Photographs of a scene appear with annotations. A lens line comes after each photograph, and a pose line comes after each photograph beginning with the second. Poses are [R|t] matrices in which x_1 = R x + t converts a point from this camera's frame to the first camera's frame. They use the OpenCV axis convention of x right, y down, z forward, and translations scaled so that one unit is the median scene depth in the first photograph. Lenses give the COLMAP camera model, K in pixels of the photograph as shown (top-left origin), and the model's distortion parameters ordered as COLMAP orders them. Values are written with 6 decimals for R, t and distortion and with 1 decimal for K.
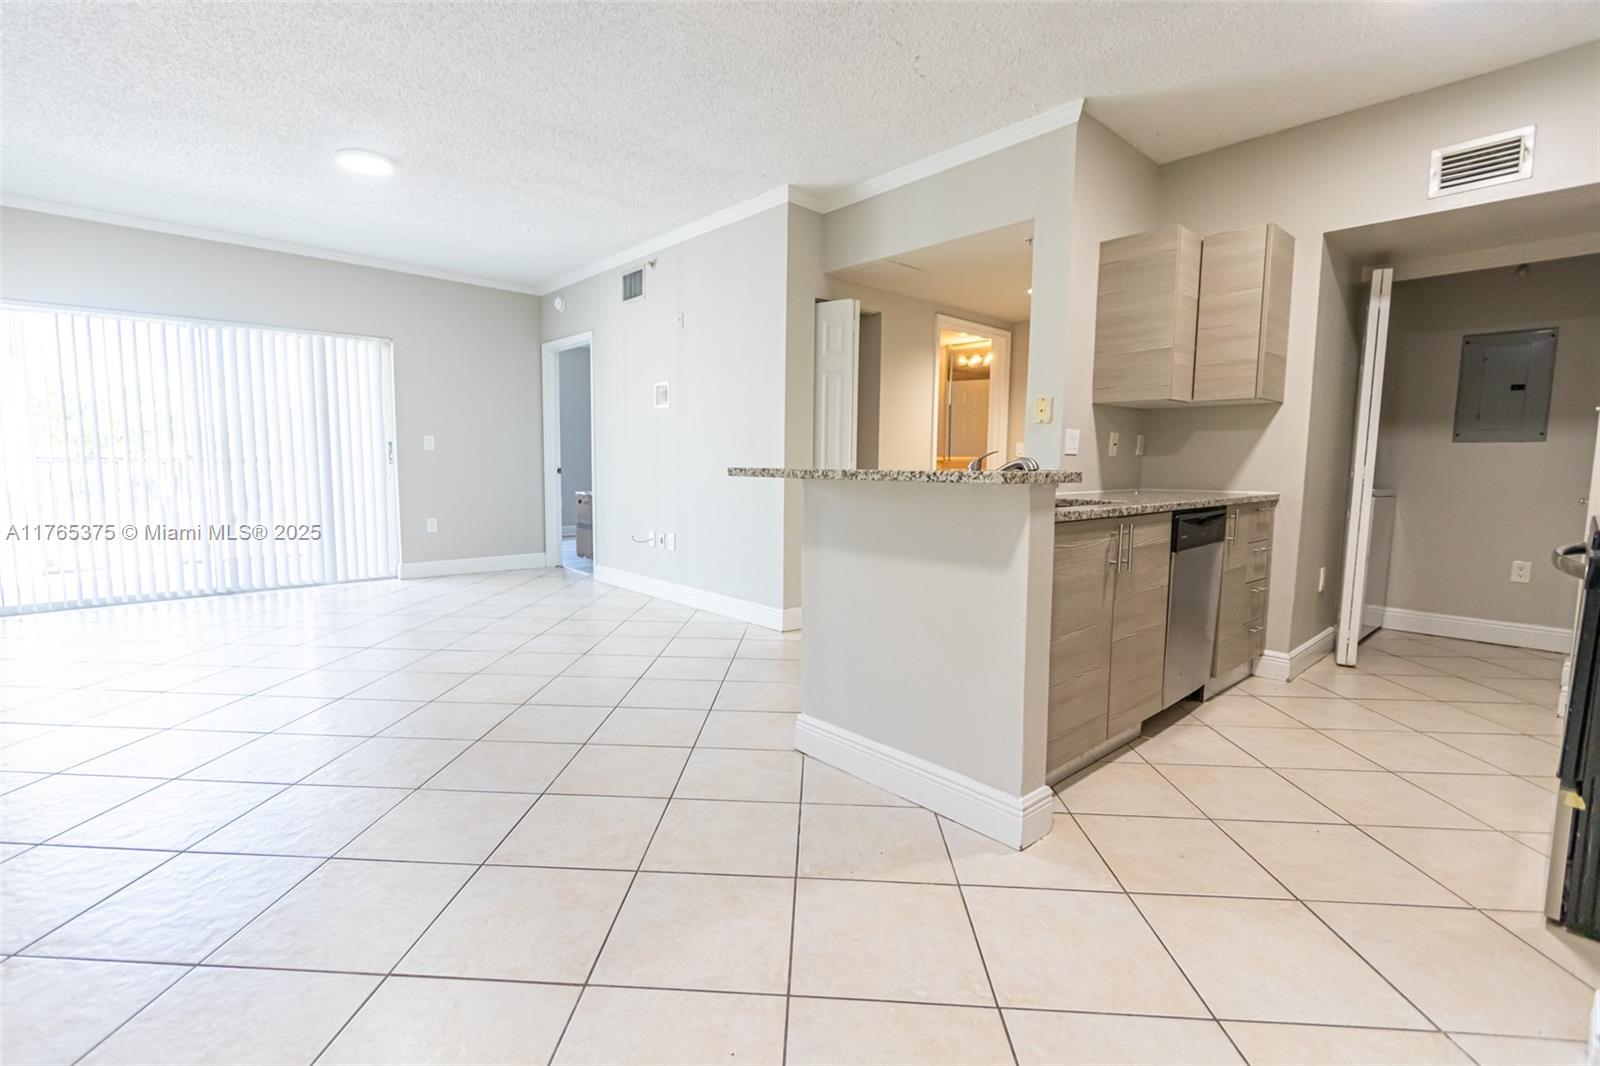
lens RADIAL K [[730.2, 0, 797.7], [0, 730.2, 532.7], [0, 0, 1]] dist [-0.000139, -0.000338]
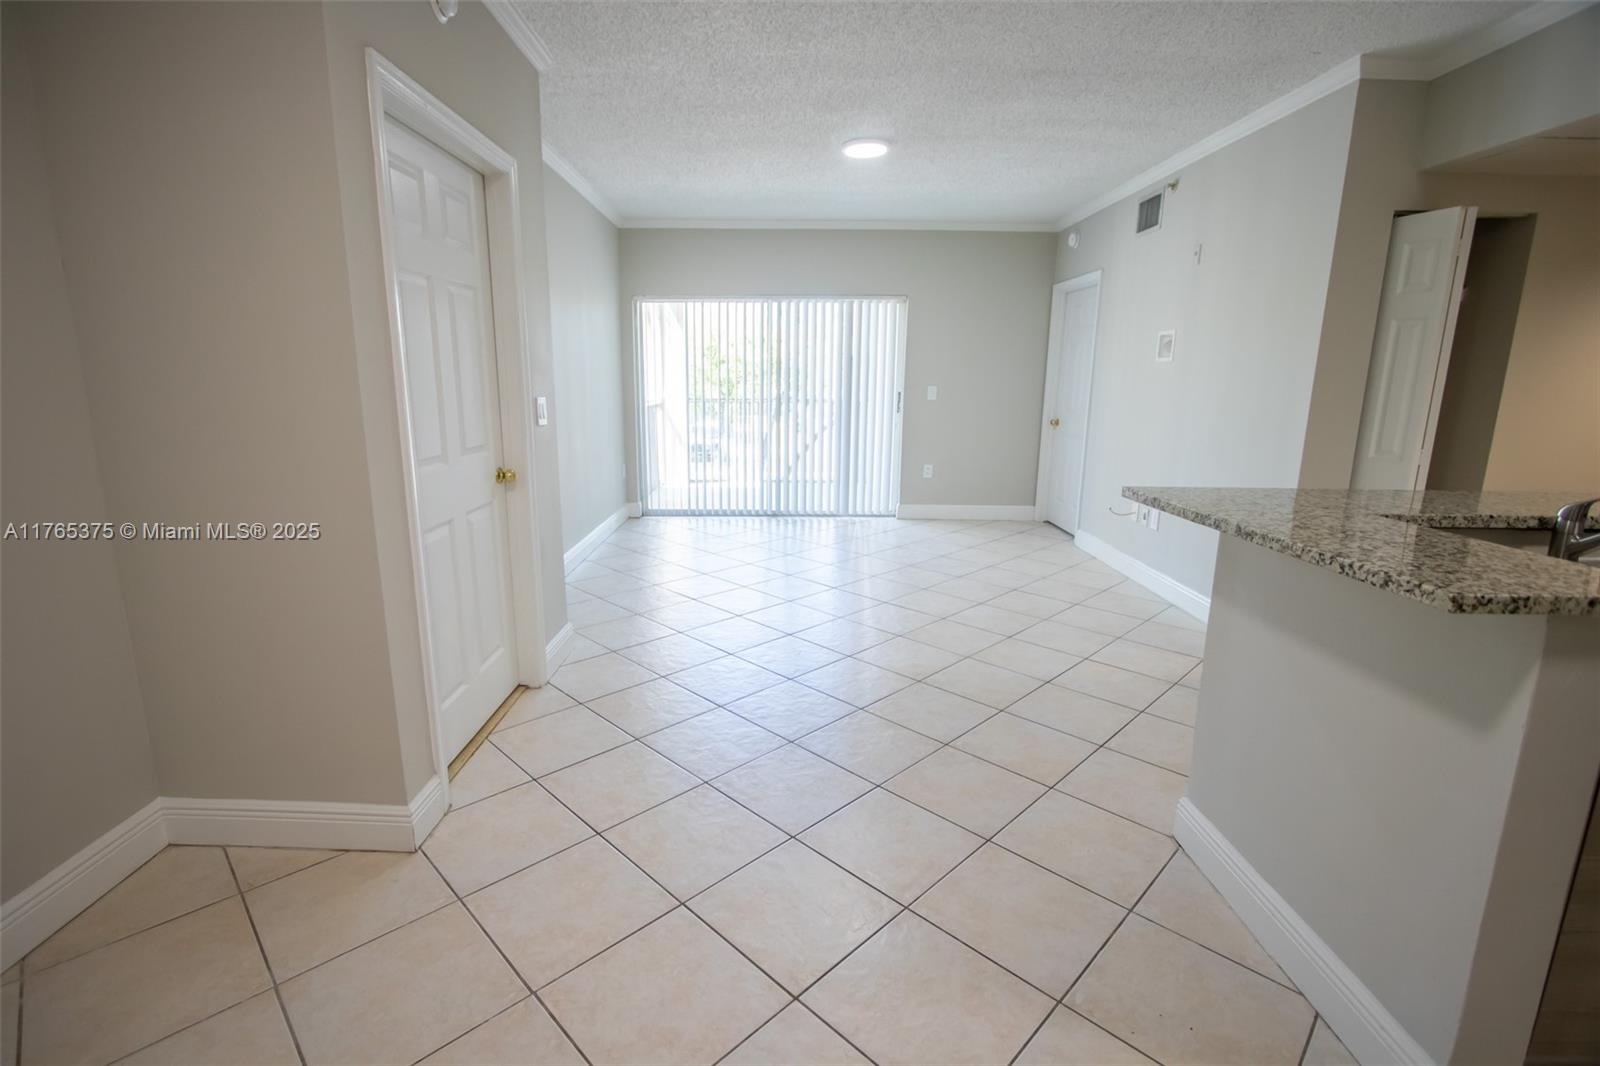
lens RADIAL K [[746.8, 0, 770.9], [0, 746.8, 532.4], [0, 0, 1]] dist [-0.012680, 0.000040]
pose [[0.727762, 0.139919, -0.671405, 0.089750], [-0.069071, 0.988944, 0.131224, -0.057790], [0.682342, -0.049125, 0.729380, 0.054015]]
